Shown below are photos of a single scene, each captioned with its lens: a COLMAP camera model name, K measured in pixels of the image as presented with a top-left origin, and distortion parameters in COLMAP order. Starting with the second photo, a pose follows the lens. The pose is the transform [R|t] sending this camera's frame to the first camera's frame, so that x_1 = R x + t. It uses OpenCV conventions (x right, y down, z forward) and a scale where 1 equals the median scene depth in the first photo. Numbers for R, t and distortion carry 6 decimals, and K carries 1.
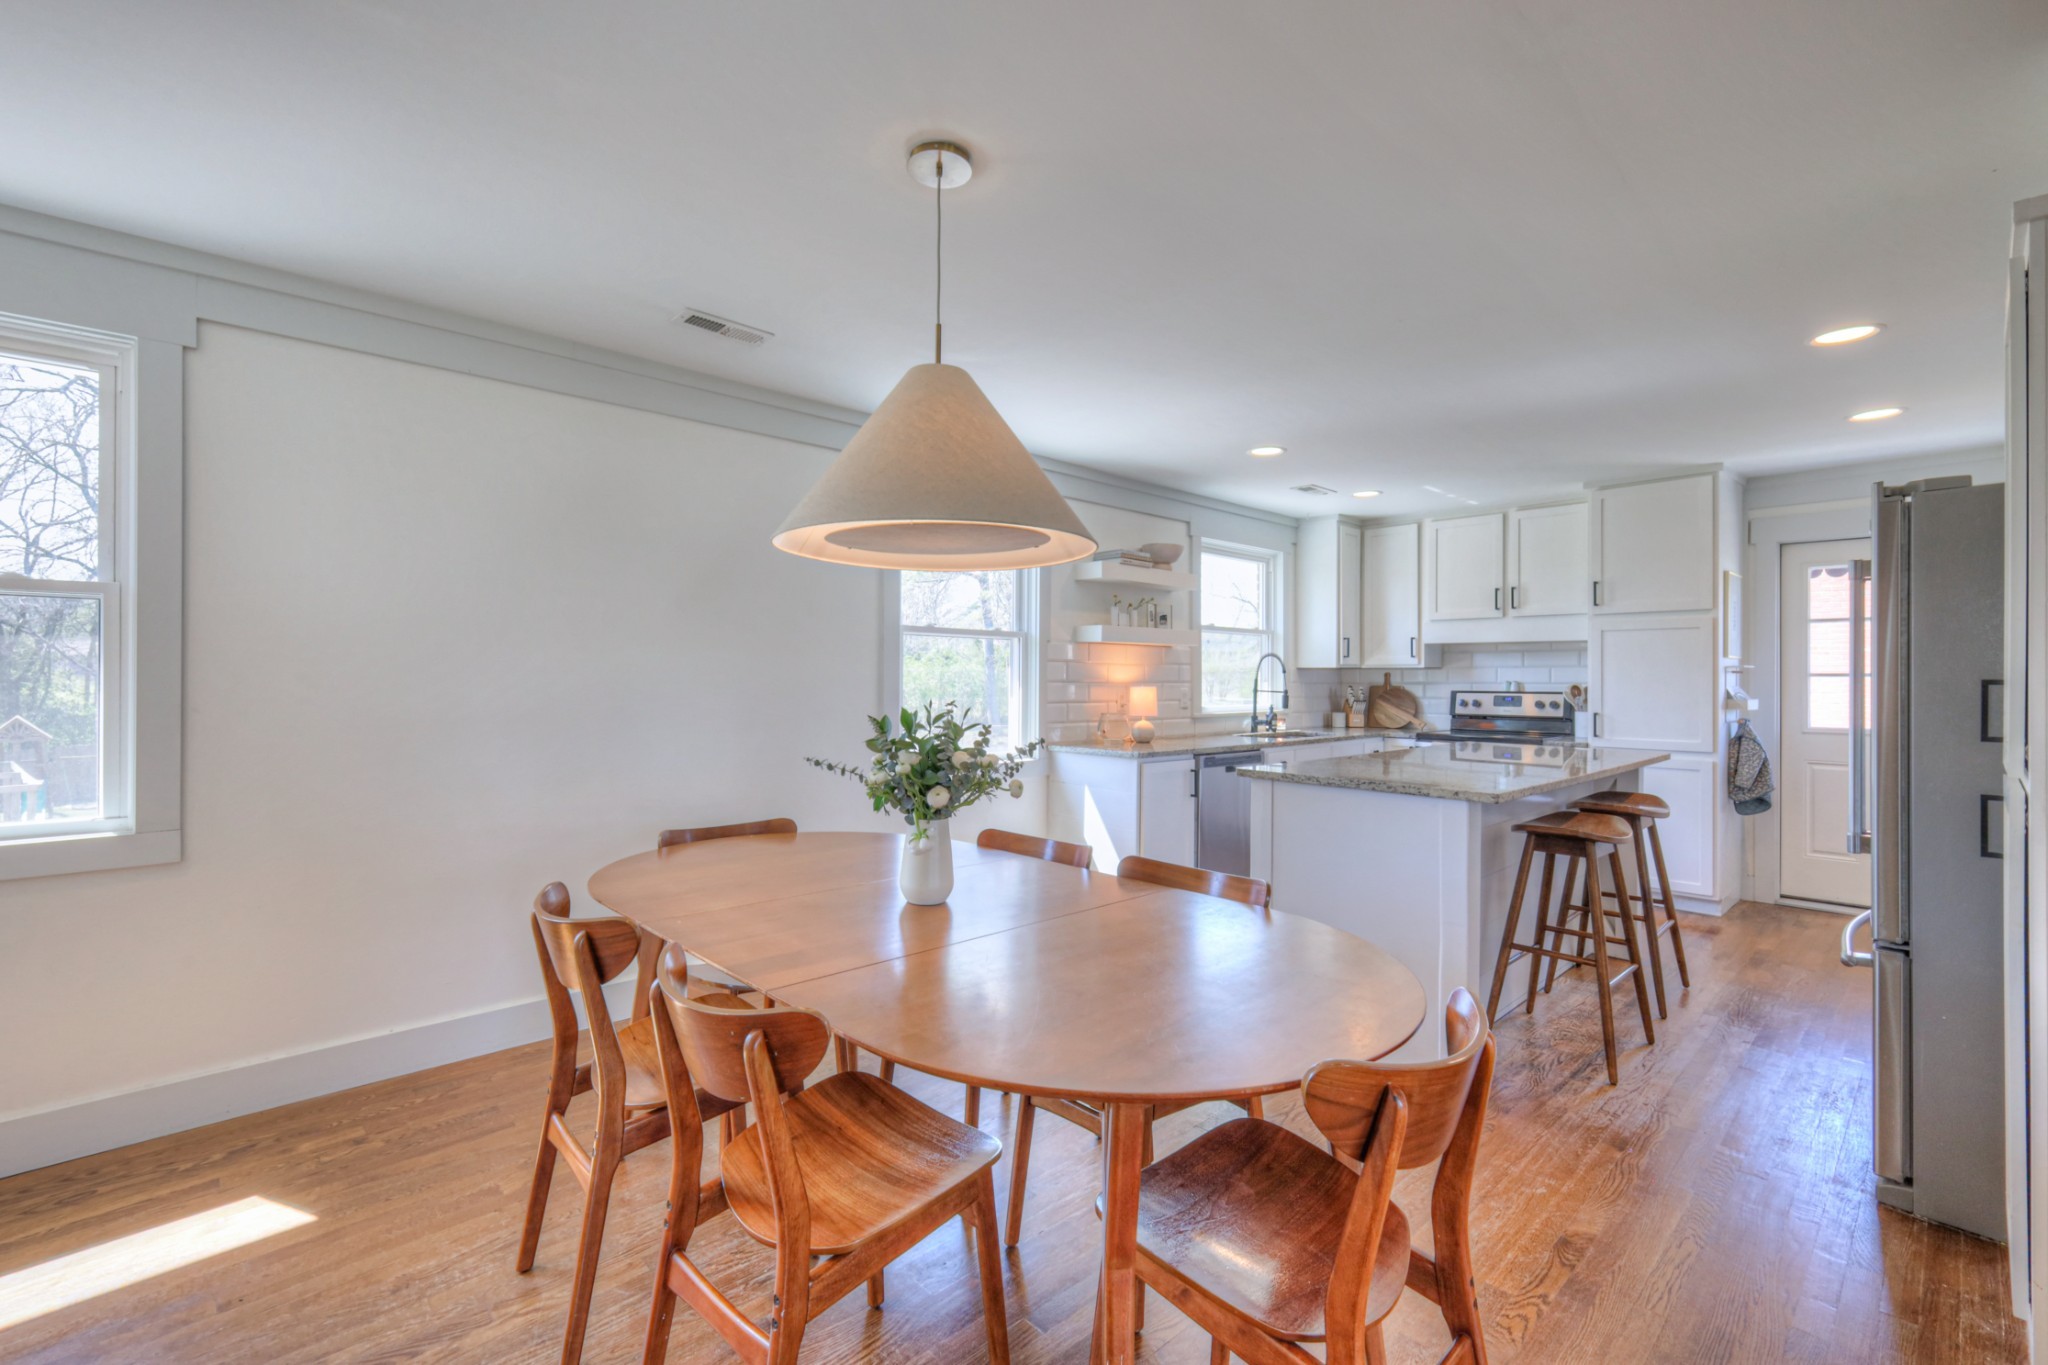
lens RADIAL K [[894.5, 0, 1024.9], [0, 894.5, 677.9], [0, 0, 1]] dist [0.003208, 0.000070]
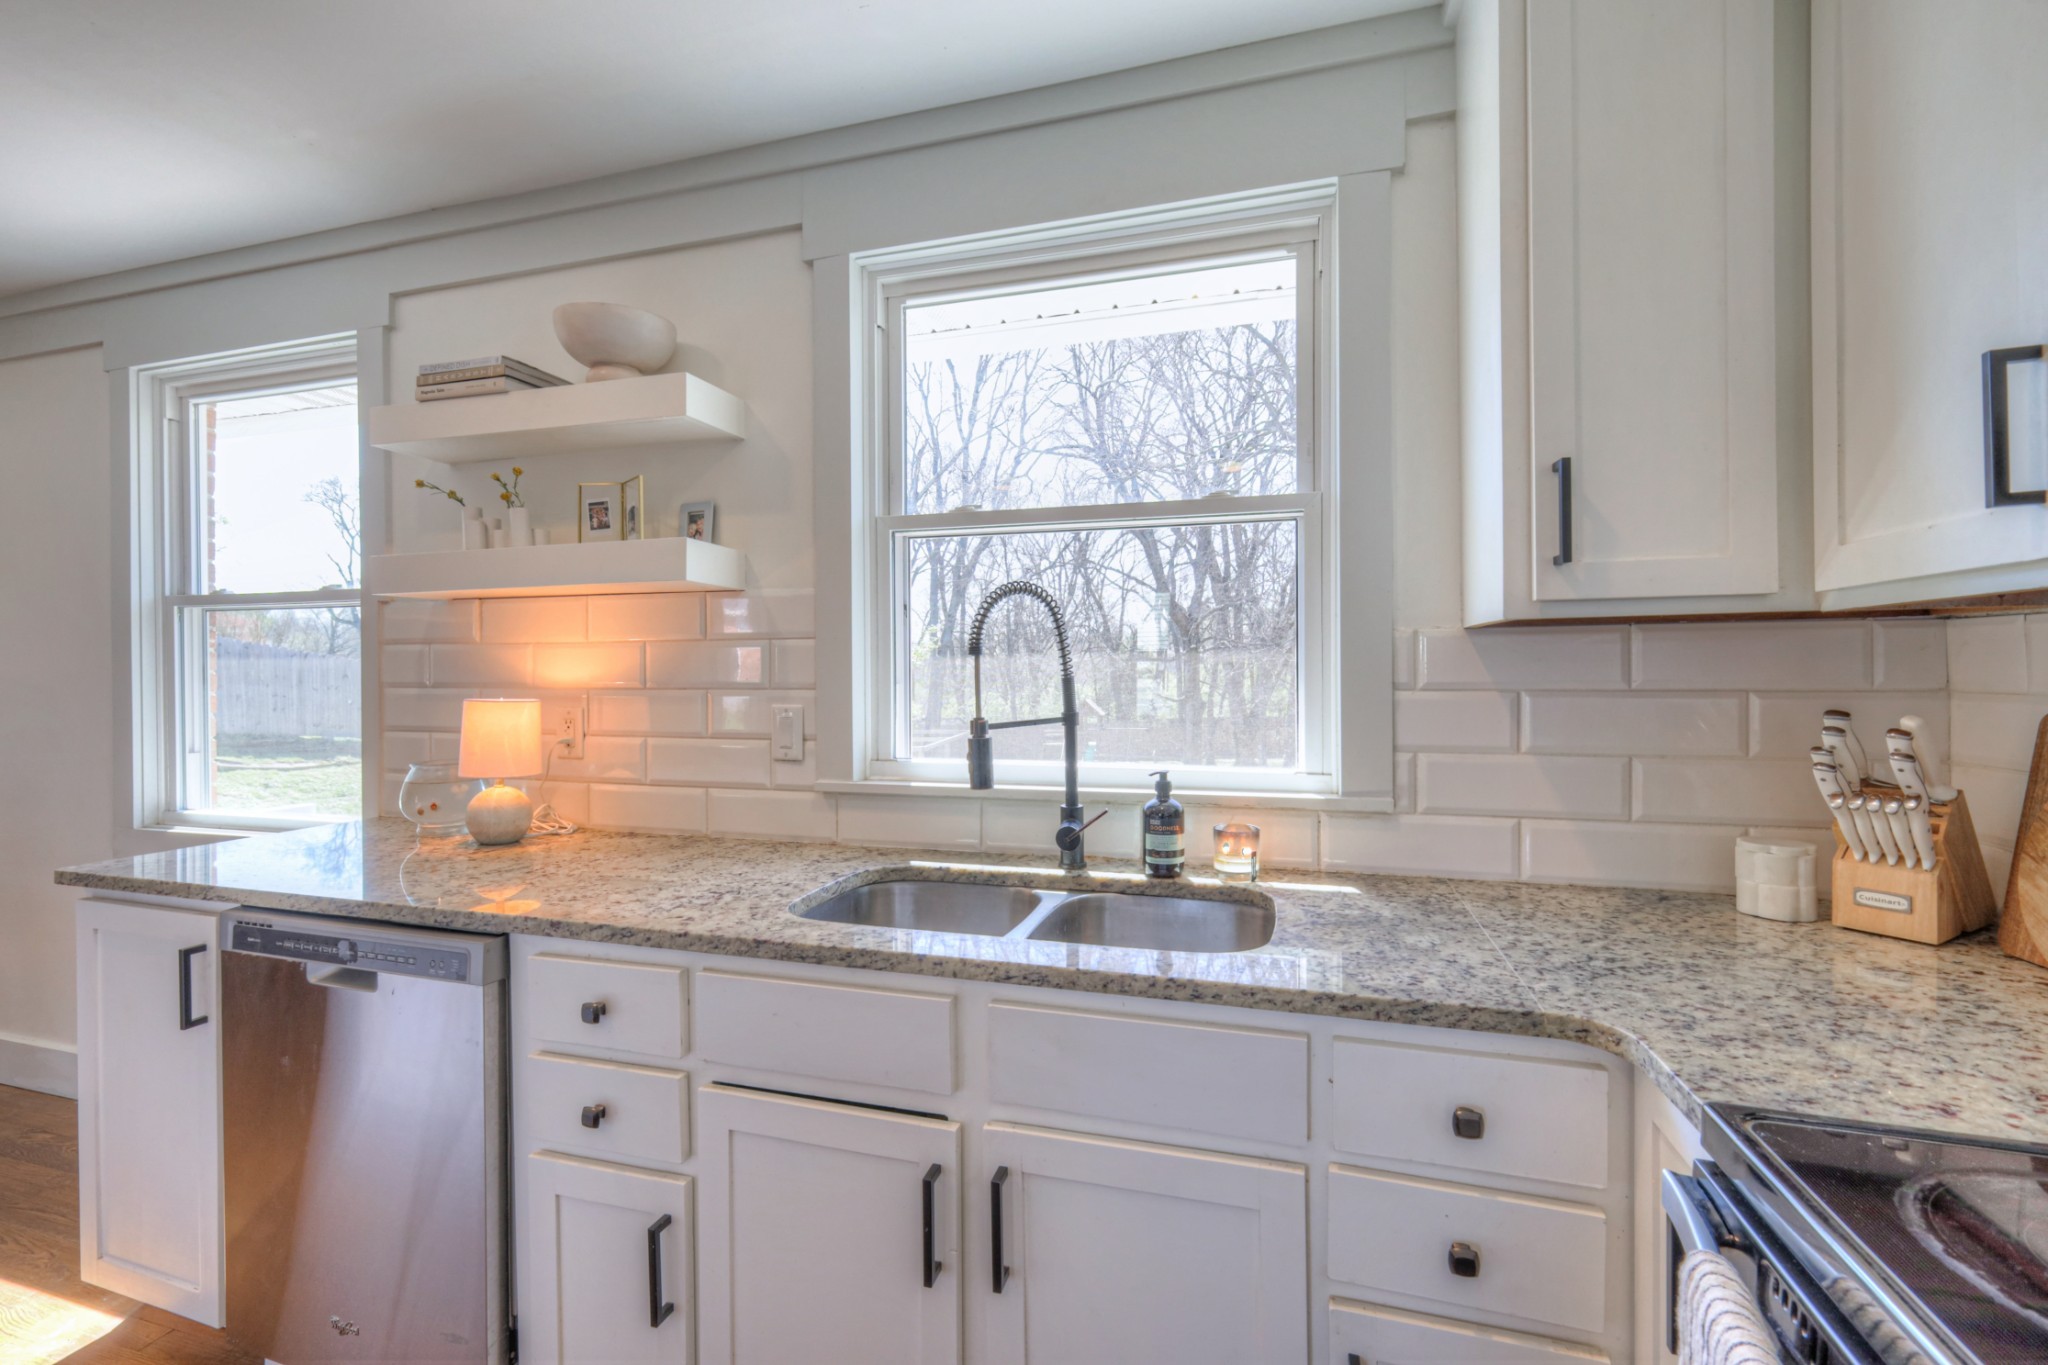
lens RADIAL K [[894.5, 0, 1024.9], [0, 894.5, 677.9], [0, 0, 1]] dist [0.003208, 0.000070]
pose [[0.499877, -0.003983, -0.866087, 0.489212], [0.007249, 0.999974, -0.000414, 0.001398], [0.866066, -0.006071, 0.499893, 0.834209]]
